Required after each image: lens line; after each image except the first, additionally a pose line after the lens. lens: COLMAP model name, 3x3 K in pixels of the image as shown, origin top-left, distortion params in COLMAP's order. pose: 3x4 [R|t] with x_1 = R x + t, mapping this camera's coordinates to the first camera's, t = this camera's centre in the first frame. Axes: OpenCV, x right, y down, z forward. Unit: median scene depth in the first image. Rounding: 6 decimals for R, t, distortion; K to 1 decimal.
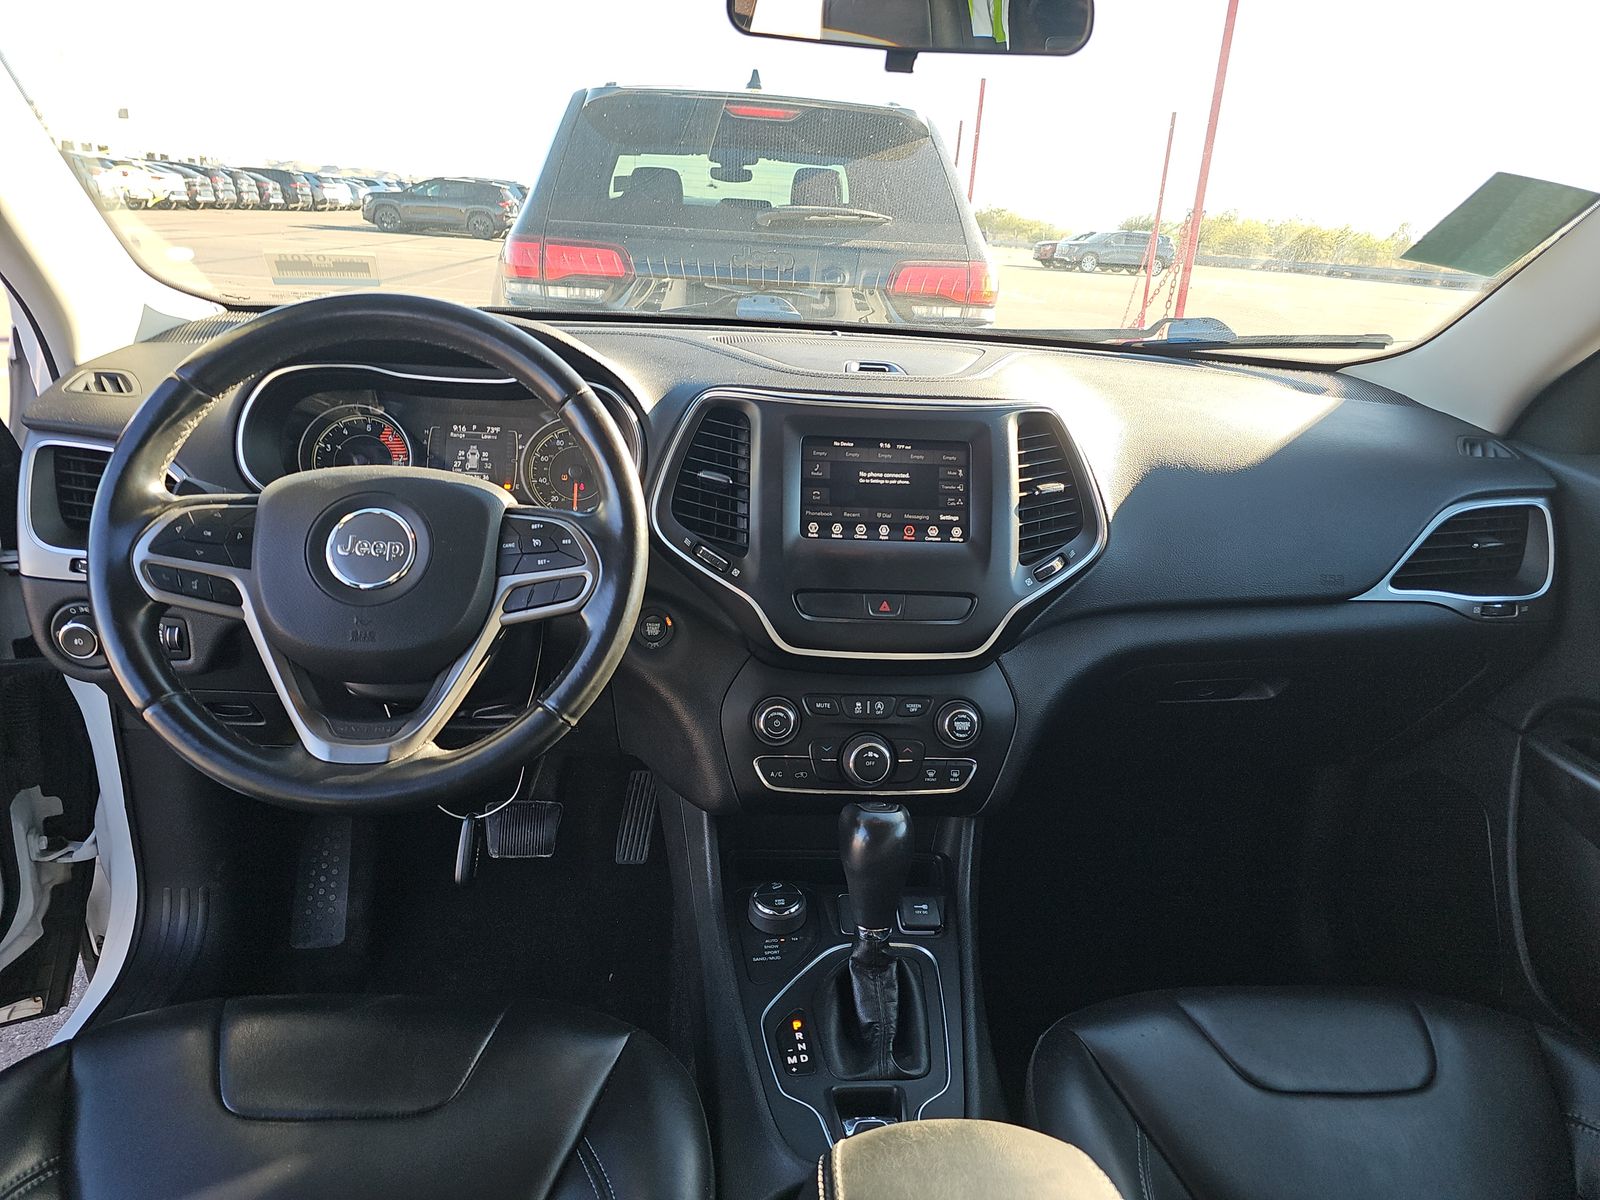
lens RADIAL K [[1056.0, 0, 800.0], [0, 1056.0, 600.0], [0, 0, 1]] dist [0.084394, -0.075941]
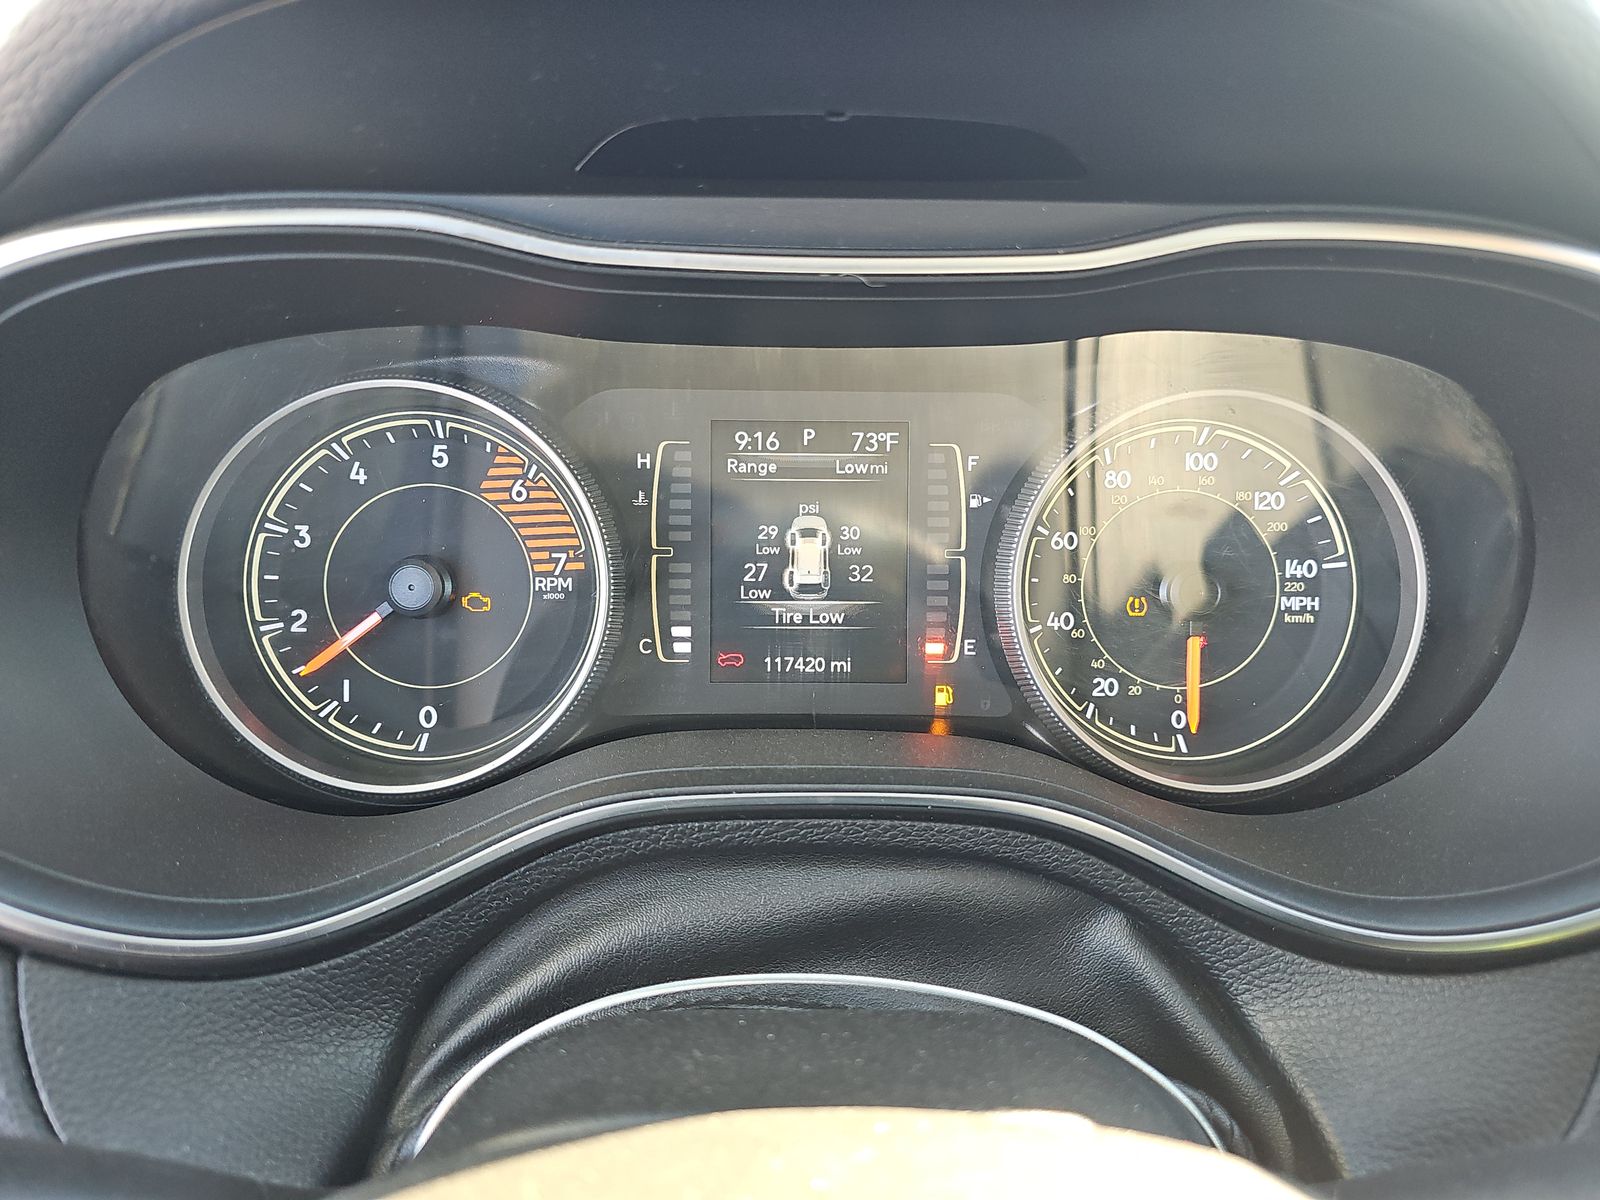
lens RADIAL K [[1056.0, 0, 800.0], [0, 1056.0, 600.0], [0, 0, 1]] dist [0.084394, -0.075941]
pose [[0.996571, -0.018042, -0.080755, -0.321376], [0.026433, 0.994218, 0.104074, -0.166042], [0.078410, -0.105852, 0.991286, 0.811886]]
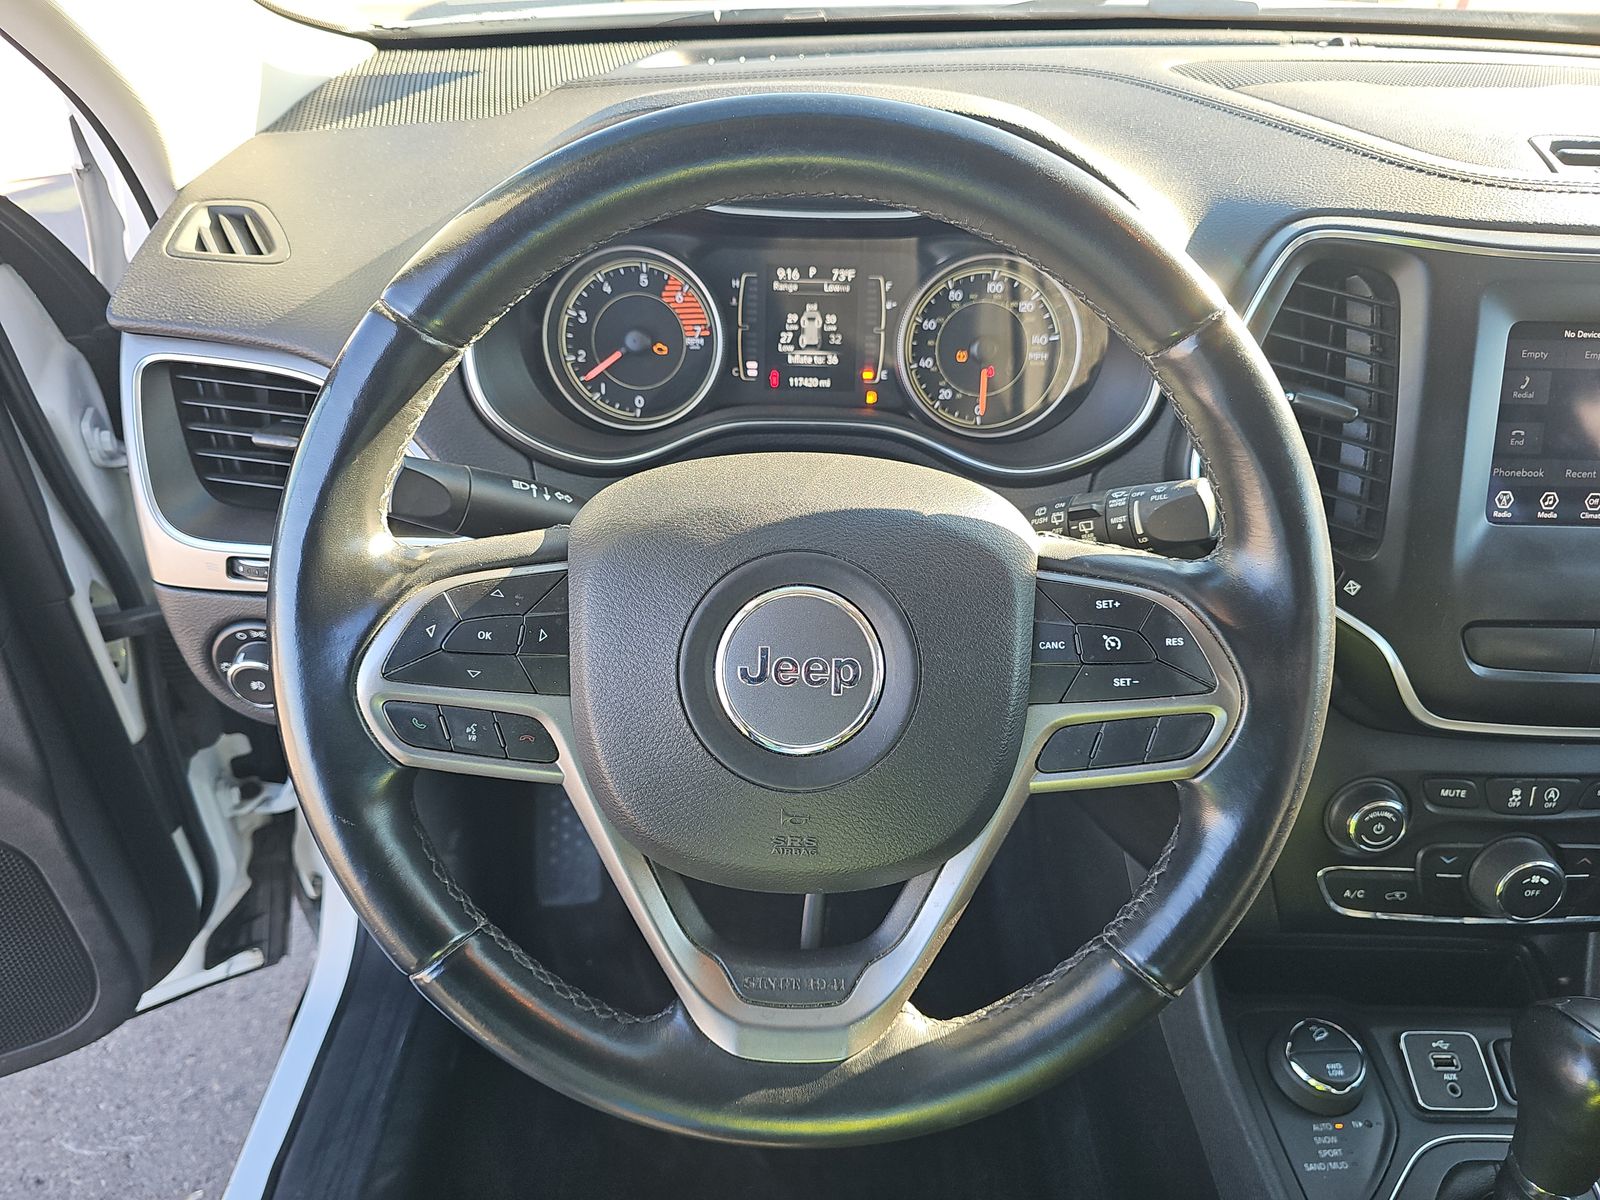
lens RADIAL K [[1088.1, 0, 800.0], [0, 1088.1, 600.0], [0, 0, 1]] dist [0.044434, -0.064318]
pose [[0.994791, 0.017820, -0.100369, -0.278851], [0.011115, 0.959771, 0.280564, -0.176293], [0.101331, -0.280218, 0.954573, 0.418361]]
